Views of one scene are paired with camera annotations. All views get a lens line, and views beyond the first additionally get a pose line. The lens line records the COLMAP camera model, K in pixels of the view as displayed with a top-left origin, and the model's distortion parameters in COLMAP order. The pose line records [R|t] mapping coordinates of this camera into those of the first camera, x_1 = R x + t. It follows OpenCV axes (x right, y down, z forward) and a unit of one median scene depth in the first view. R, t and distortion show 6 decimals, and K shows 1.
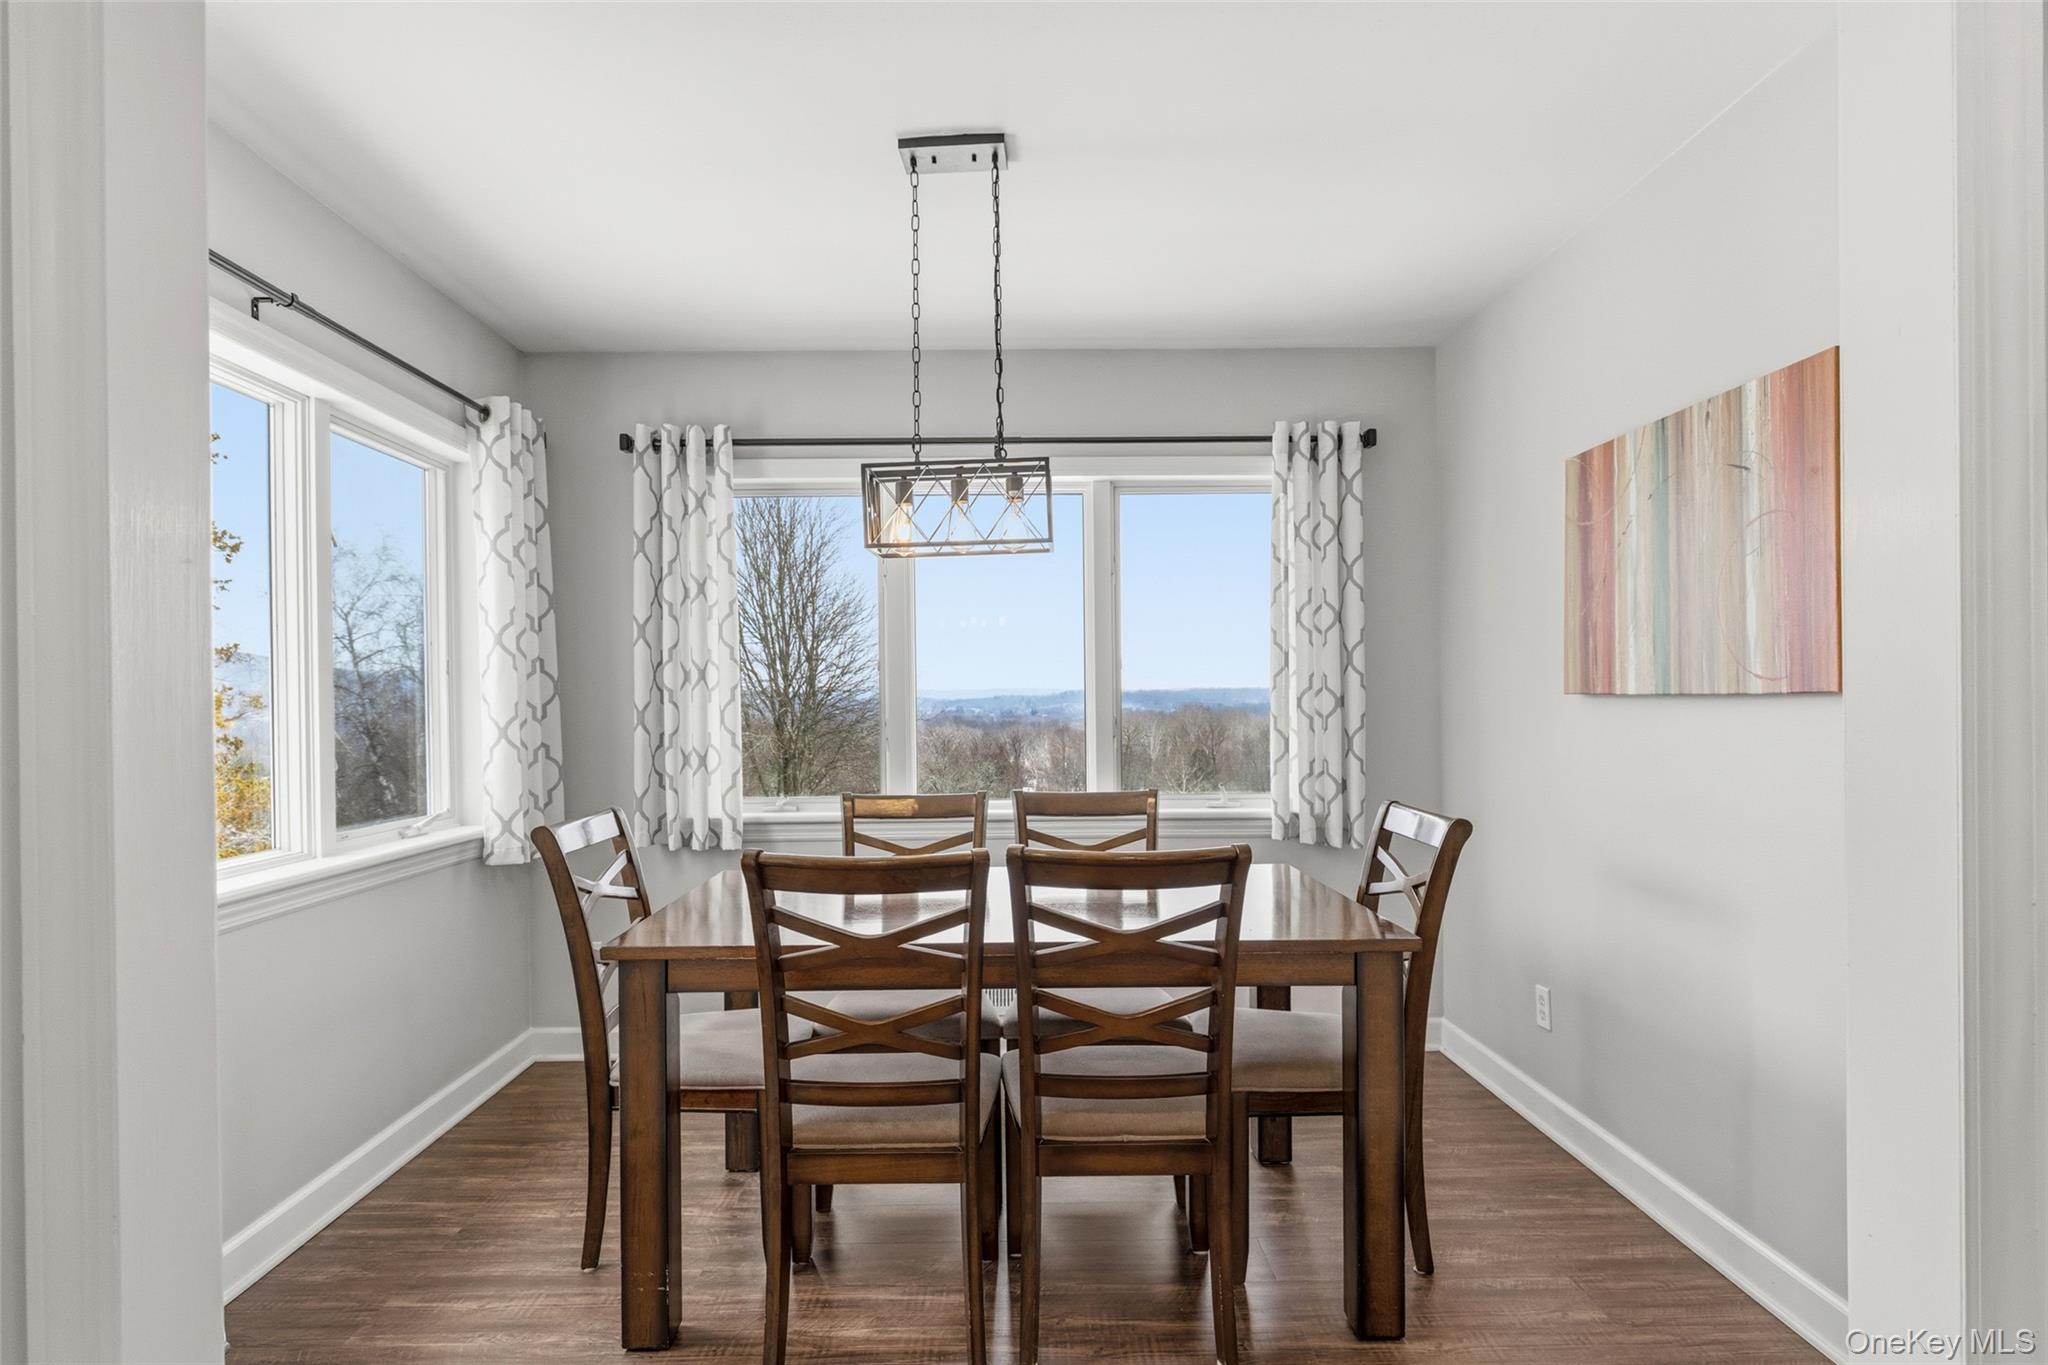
lens RADIAL K [[1109.4, 0, 1019.5], [0, 1109.4, 704.2], [0, 0, 1]] dist [-0.002908, -0.000413]
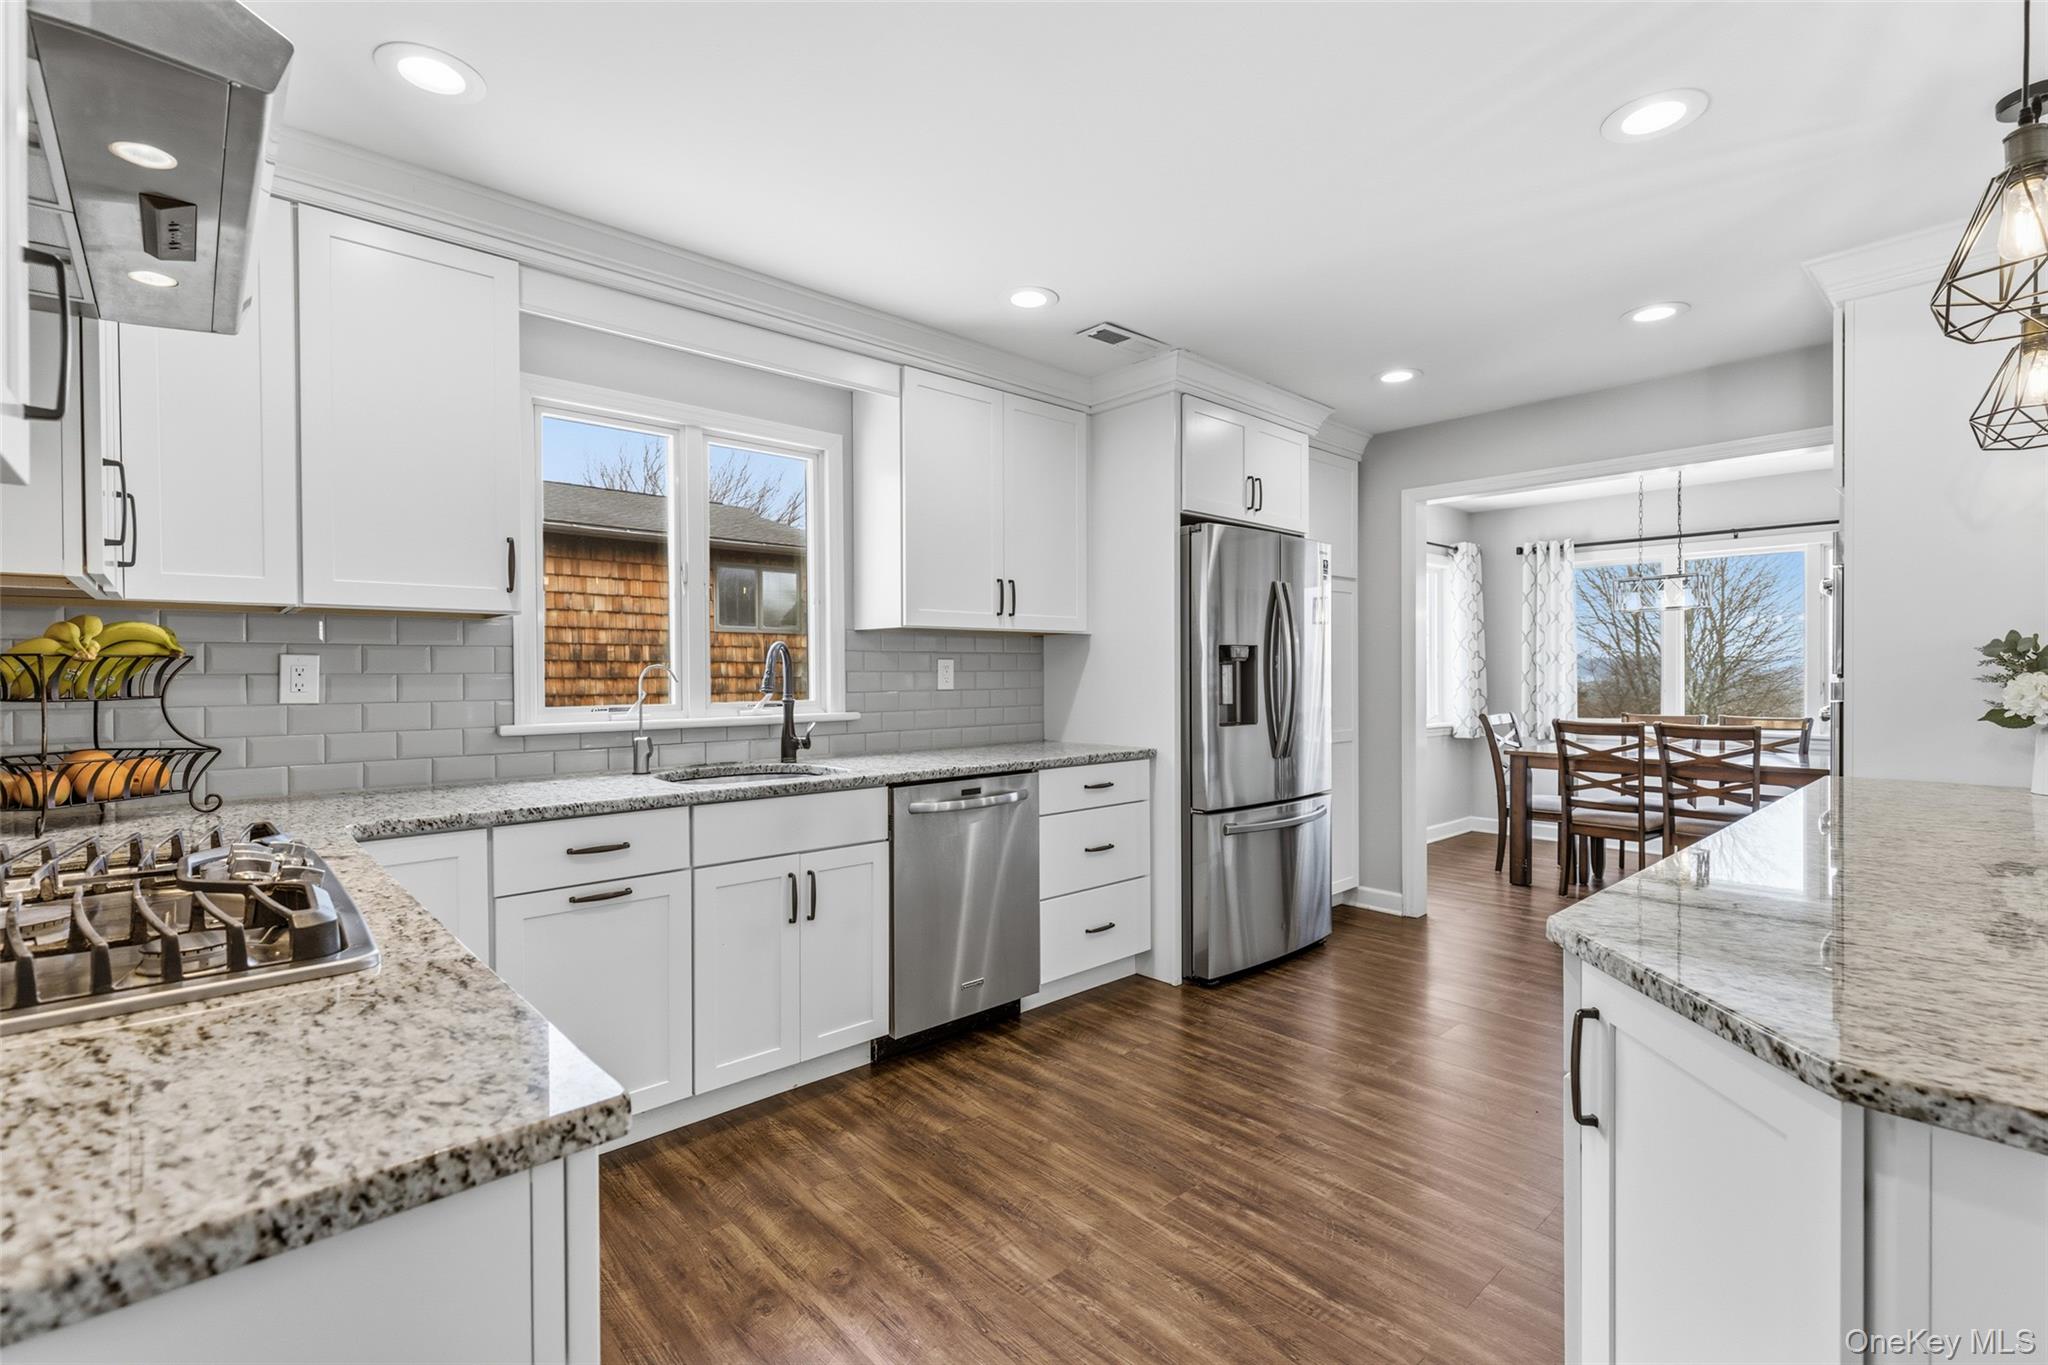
lens RADIAL K [[921.7, 0, 1024.0], [0, 921.7, 682.5], [0, 0, 1]] dist [-0.000579, -0.000107]
pose [[0.664623, 0.014648, -0.747035, 0.387420], [-0.005719, 0.999878, 0.014518, 0.000968], [0.747157, -0.005377, 0.664626, -1.018087]]
